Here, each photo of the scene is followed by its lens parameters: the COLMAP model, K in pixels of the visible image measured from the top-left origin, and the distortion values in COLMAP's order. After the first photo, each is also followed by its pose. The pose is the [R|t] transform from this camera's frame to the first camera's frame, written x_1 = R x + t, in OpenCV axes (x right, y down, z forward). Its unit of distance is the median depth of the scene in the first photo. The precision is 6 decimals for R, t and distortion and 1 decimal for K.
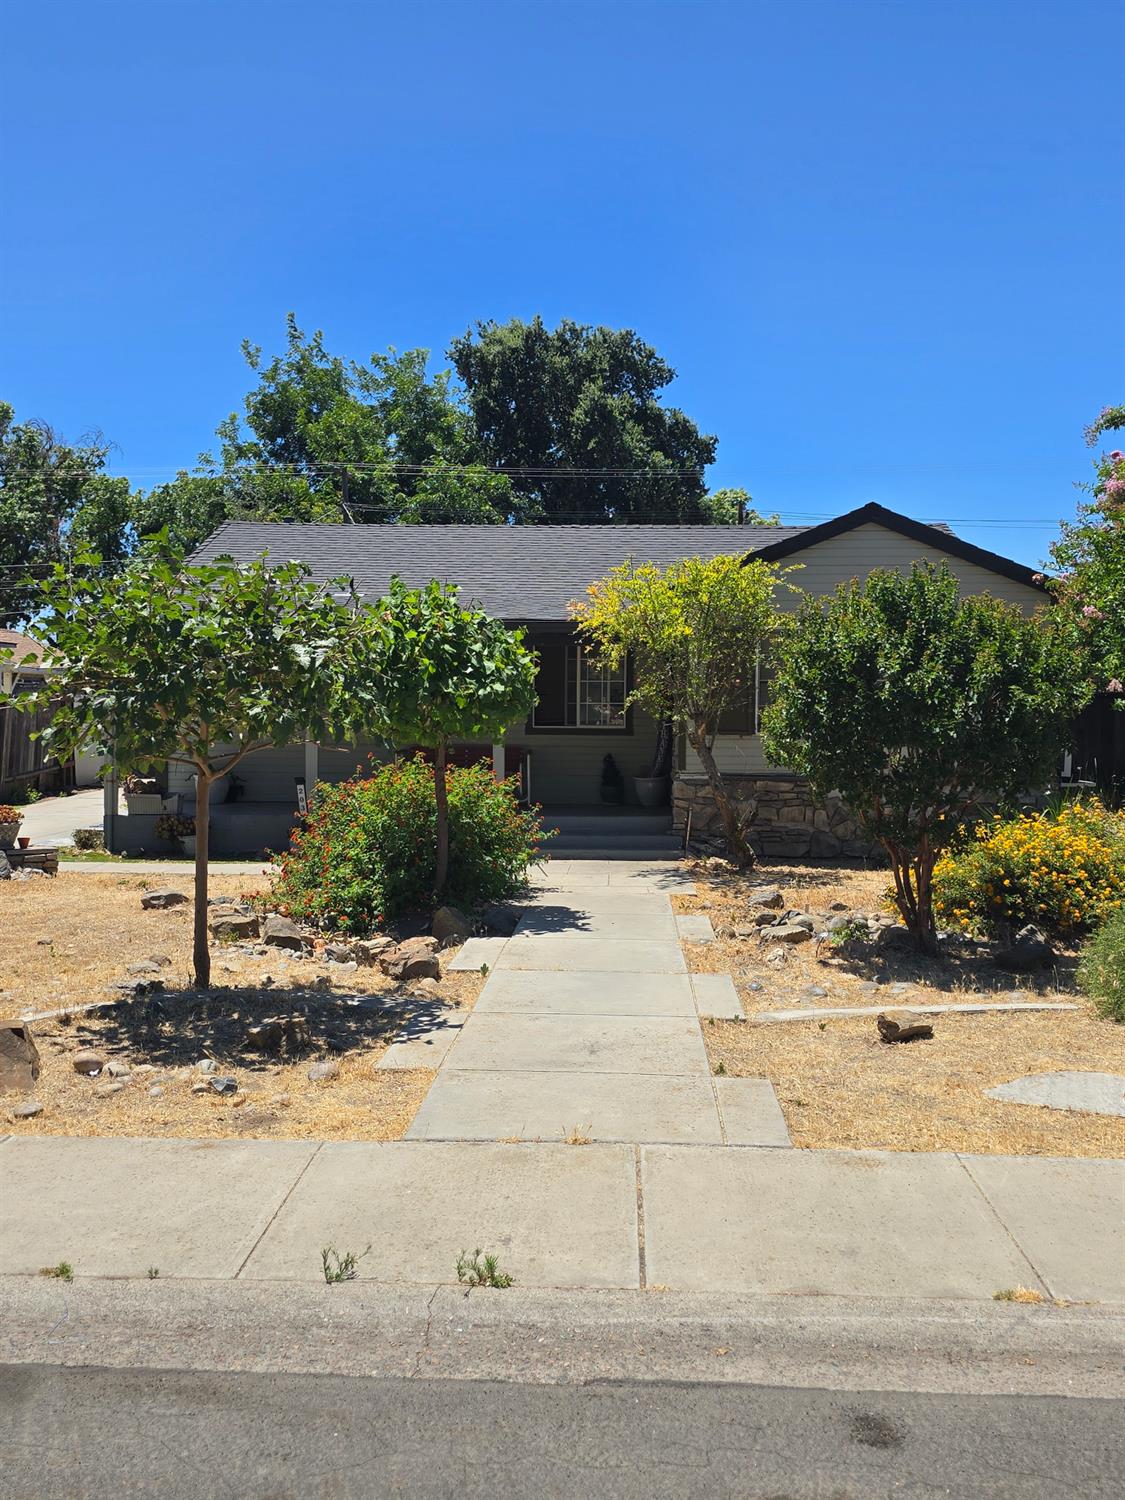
lens RADIAL K [[1301.4, 0, 555.0], [0, 1301.4, 750.7], [0, 0, 1]] dist [0.080444, -0.129877]
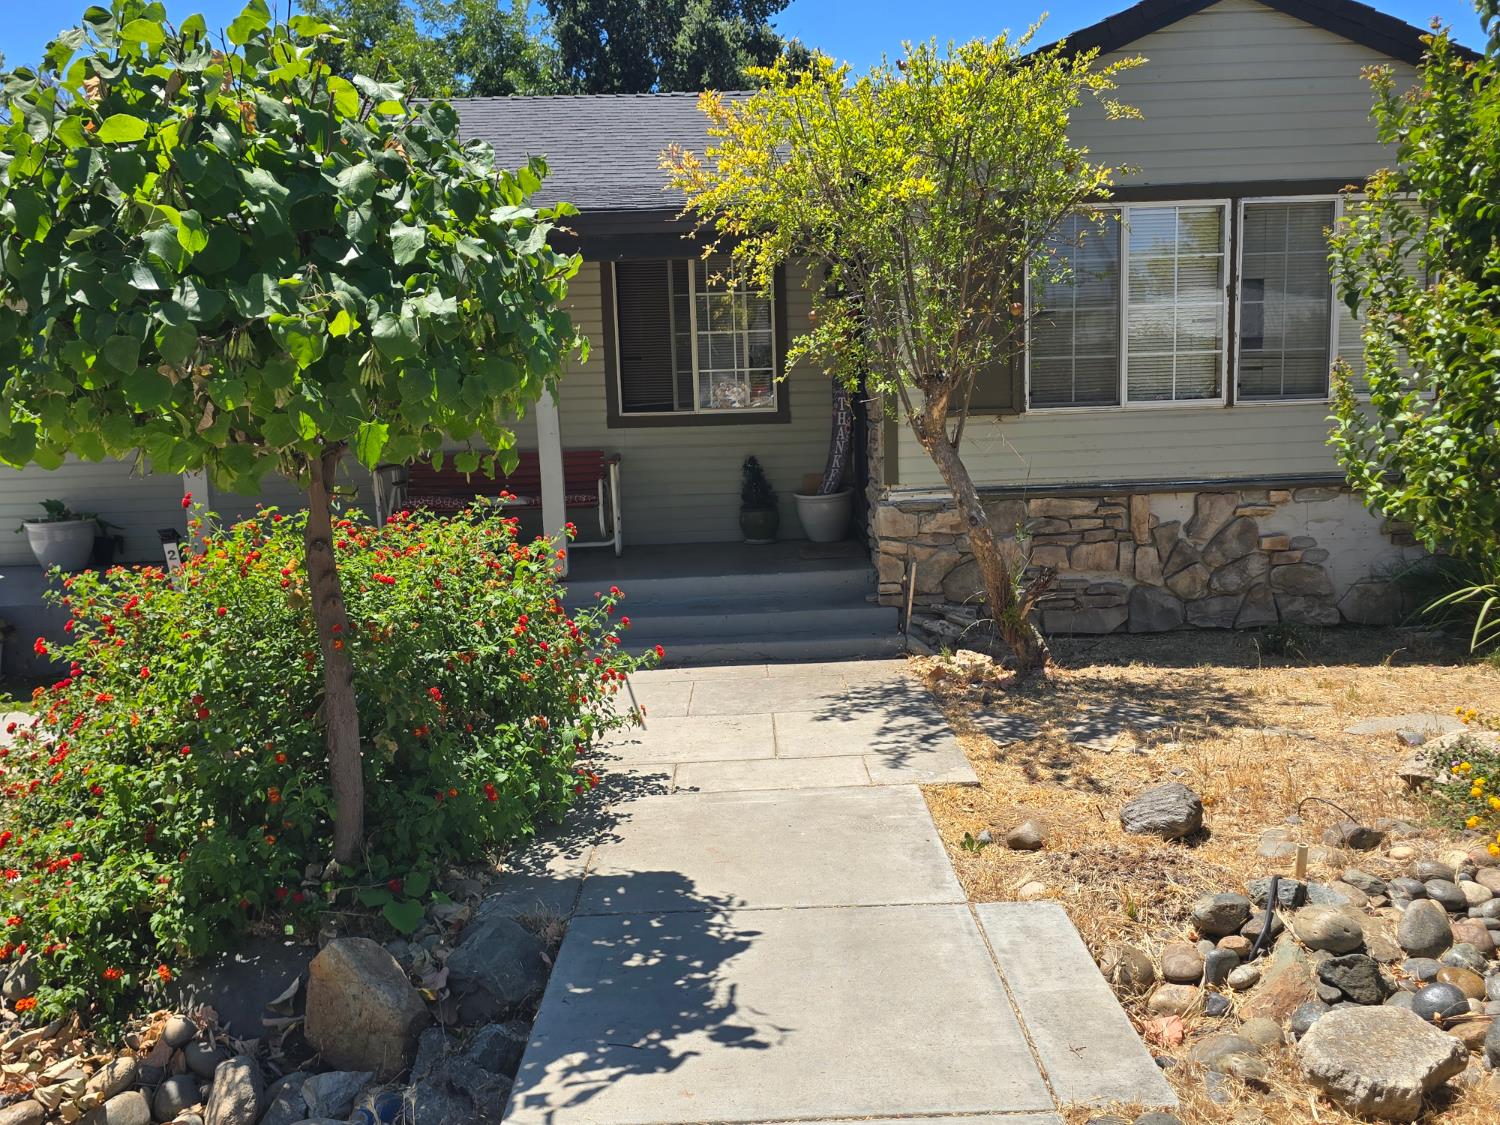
lens RADIAL K [[1301.4, 0, 750.0], [0, 1301.4, 562.5], [0, 0, 1]] dist [0.080444, -0.129877]
pose [[0.997570, -0.047391, 0.051079, 0.009628], [0.042137, 0.994152, 0.099434, -0.009558], [-0.055493, -0.097040, 0.993732, 0.464360]]
